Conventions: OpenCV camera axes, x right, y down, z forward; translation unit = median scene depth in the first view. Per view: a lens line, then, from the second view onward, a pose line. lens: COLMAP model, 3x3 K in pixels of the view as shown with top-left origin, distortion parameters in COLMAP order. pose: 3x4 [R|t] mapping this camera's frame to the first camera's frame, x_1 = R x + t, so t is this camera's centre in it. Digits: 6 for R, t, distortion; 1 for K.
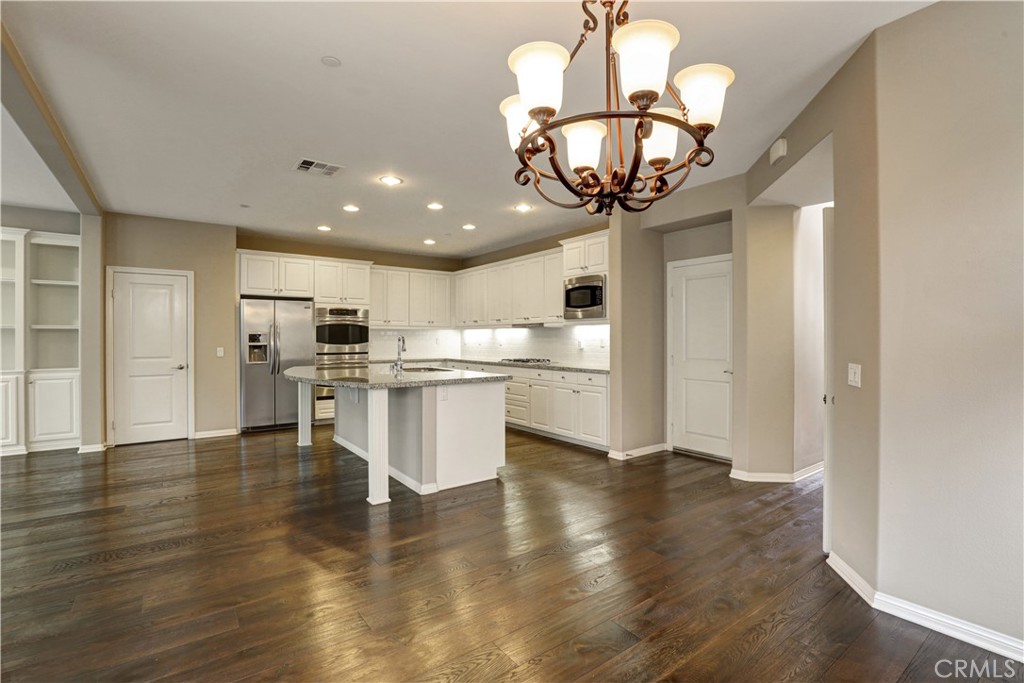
lens RADIAL K [[473.2, 0, 517.4], [0, 473.2, 334.2], [0, 0, 1]] dist [-0.034663, 0.004430]
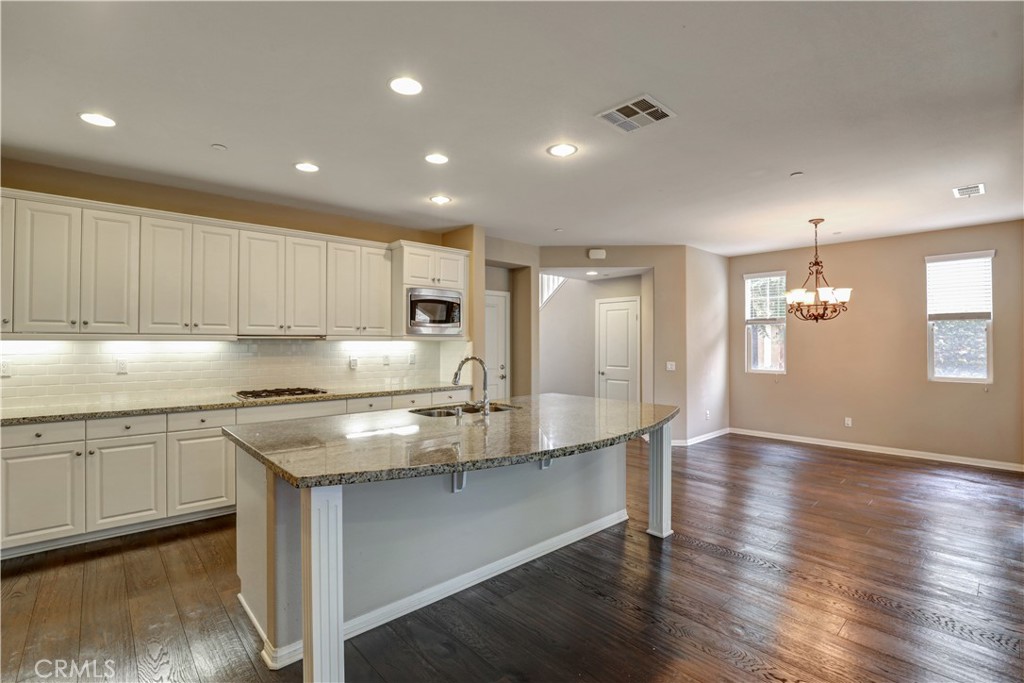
lens RADIAL K [[473.2, 0, 519.8], [0, 473.2, 338.1], [0, 0, 1]] dist [-0.034663, 0.004430]
pose [[-0.111637, 0.010850, 0.993690, -0.674366], [-0.004490, 0.999925, -0.011423, -0.012299], [-0.993739, -0.005737, -0.111580, 0.774239]]
